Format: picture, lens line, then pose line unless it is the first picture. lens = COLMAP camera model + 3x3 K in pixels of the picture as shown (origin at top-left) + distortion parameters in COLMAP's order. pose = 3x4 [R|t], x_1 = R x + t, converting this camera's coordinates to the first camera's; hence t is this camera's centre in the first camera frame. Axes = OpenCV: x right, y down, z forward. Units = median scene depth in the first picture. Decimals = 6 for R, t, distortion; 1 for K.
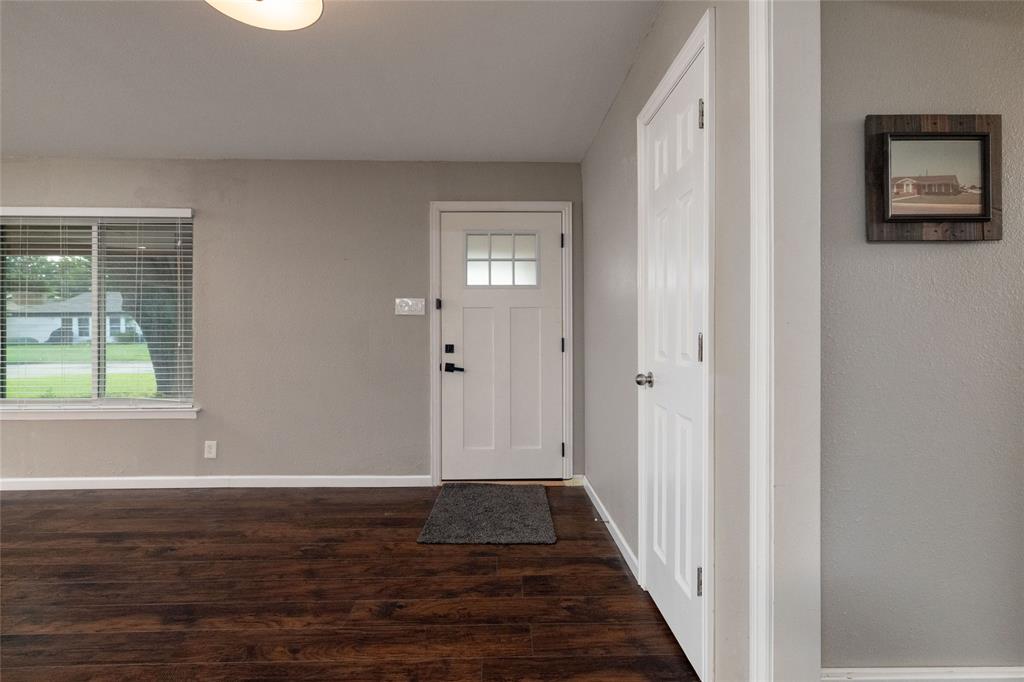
lens RADIAL K [[494.2, 0, 513.3], [0, 494.2, 334.8], [0, 0, 1]] dist [-0.001242, 0.000691]
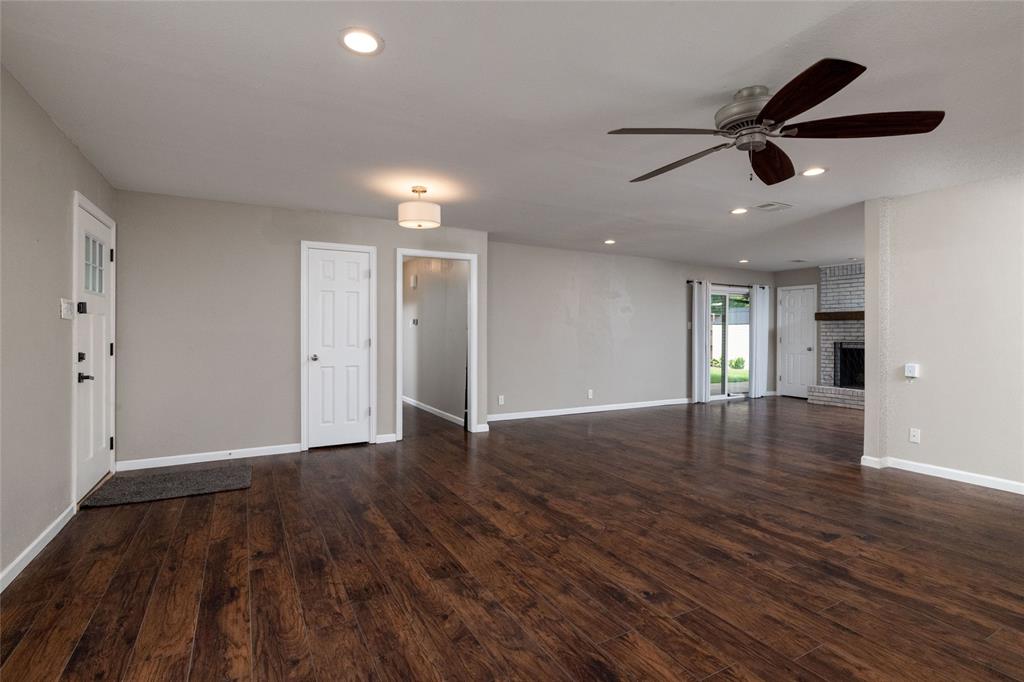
lens RADIAL K [[488.2, 0, 509.7], [0, 488.2, 331.7], [0, 0, 1]] dist [-0.000133, 0.000332]
pose [[-0.451645, 0.001653, 0.892196, -1.308021], [-0.000788, 0.999997, -0.002252, -0.016865], [-0.892198, -0.001720, -0.451642, 0.710636]]
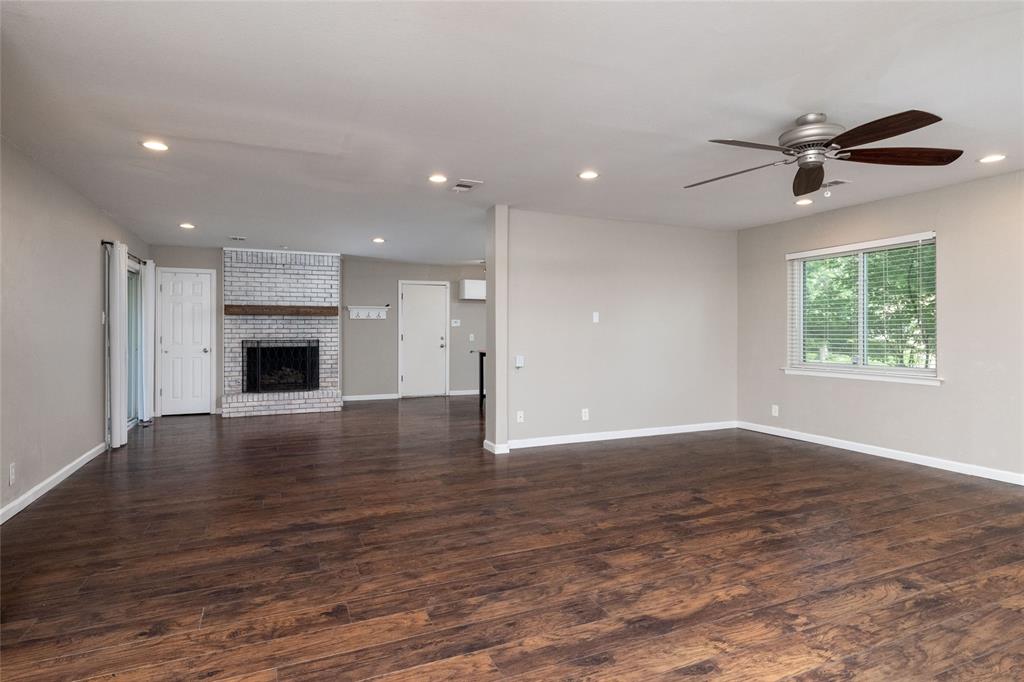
lens RADIAL K [[550.4, 0, 512.3], [0, 550.4, 329.0], [0, 0, 1]] dist [0.000207, 0.000185]
pose [[-0.927667, 0.002773, -0.373399, -0.106817], [0.002936, 0.999996, 0.000133, -0.018063], [0.373397, -0.000973, -0.927671, 0.739425]]
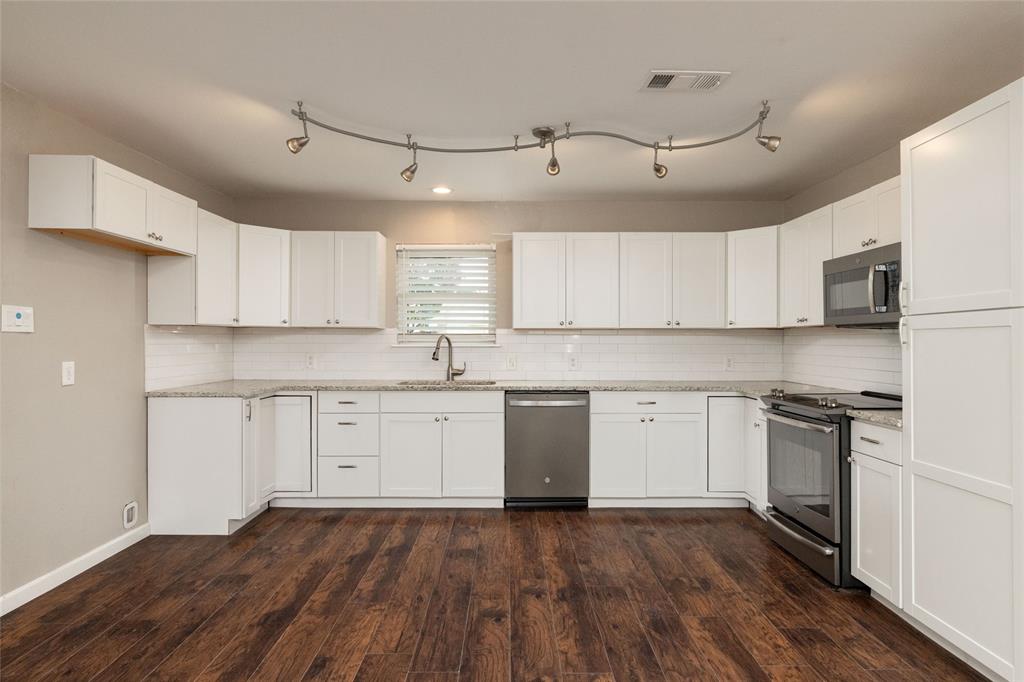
lens RADIAL K [[578.0, 0, 511.6], [0, 578.0, 341.7], [0, 0, 1]] dist [0.001524, -0.000501]
pose [[-0.025583, 0.008119, -0.999640, -0.162077], [-0.005061, 0.999953, 0.008251, -0.029250], [0.999660, 0.005271, -0.025541, -1.335969]]
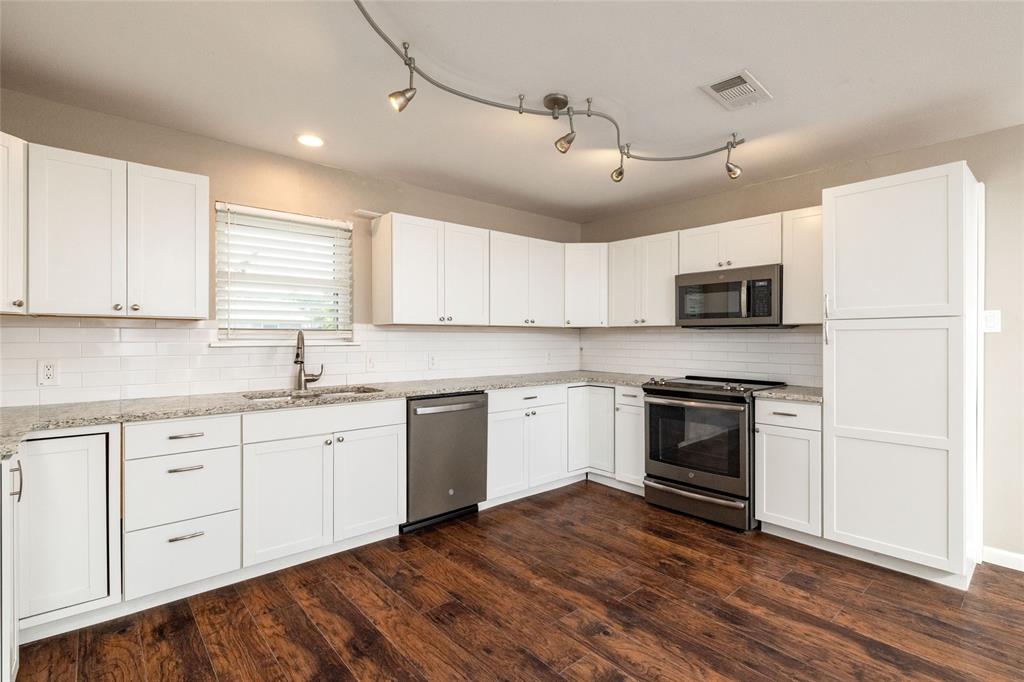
lens RADIAL K [[481.3, 0, 511.3], [0, 481.3, 339.4], [0, 0, 1]] dist [0.000027, -0.000076]
pose [[0.633570, 0.010755, -0.773611, -0.575673], [-0.008822, 0.999939, 0.006676, -0.026214], [0.773635, 0.002595, 0.633626, -1.759521]]
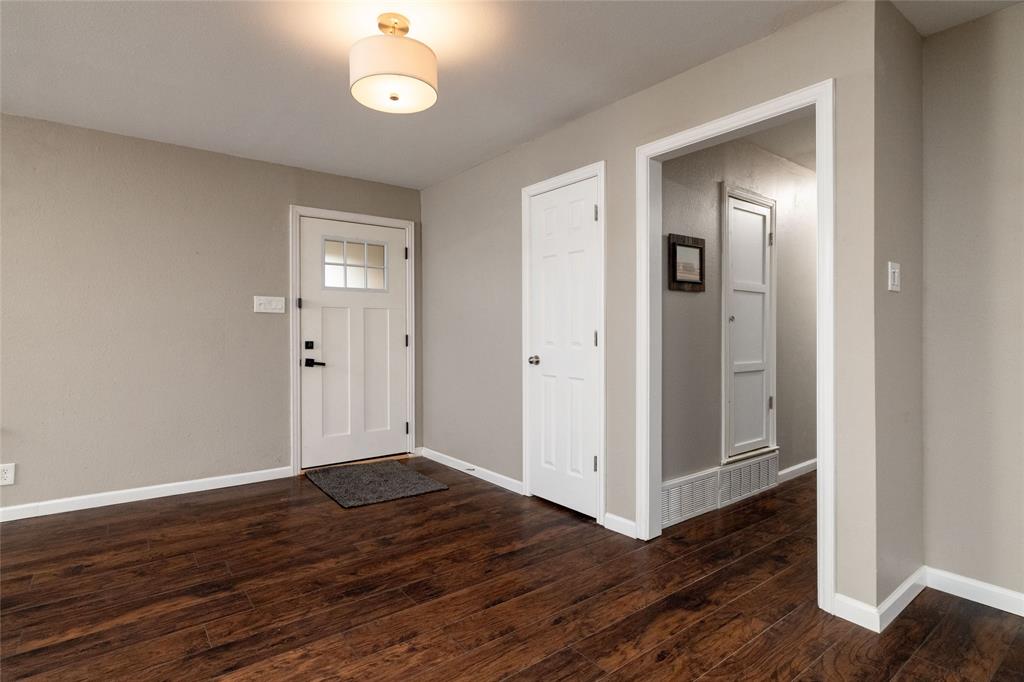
lens RADIAL K [[521.2, 0, 514.1], [0, 521.2, 335.2], [0, 0, 1]] dist [0.001298, -0.000437]
pose [[0.808055, -0.003259, 0.589098, -0.441320], [0.000911, 0.999990, 0.004283, 0.002307], [-0.589106, -0.002924, 0.808050, -0.175648]]
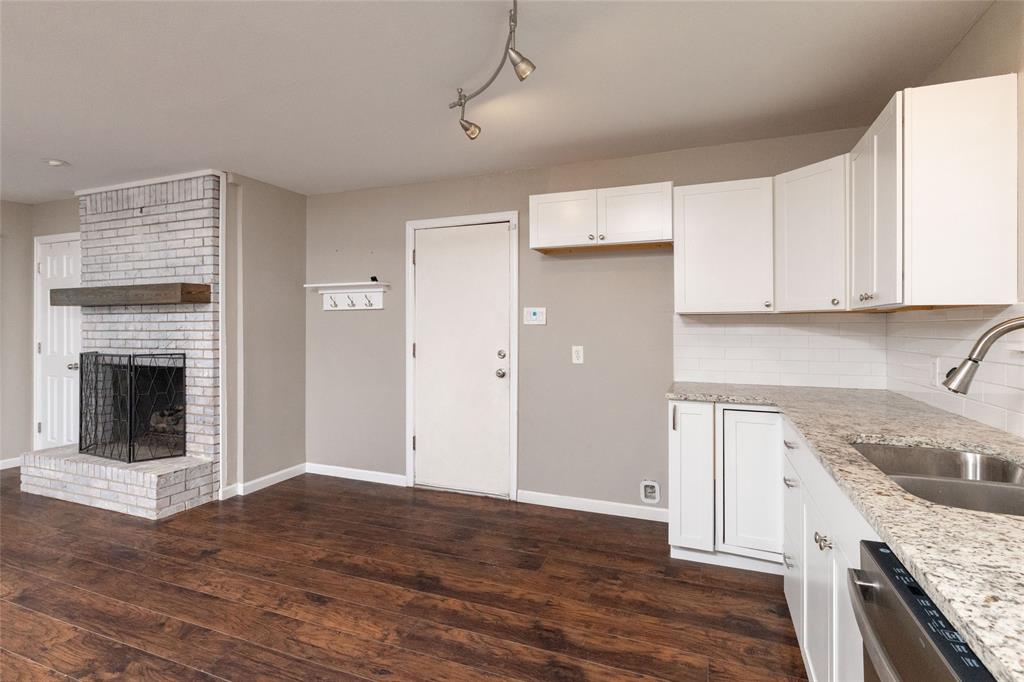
lens RADIAL K [[498.8, 0, 511.2], [0, 498.8, 324.6], [0, 0, 1]] dist [0.001299, 0.000574]
pose [[-0.916737, 0.004860, 0.399461, -1.245965], [0.003025, 0.999982, -0.005222, -0.027212], [-0.399479, -0.003578, -0.916735, -1.065861]]
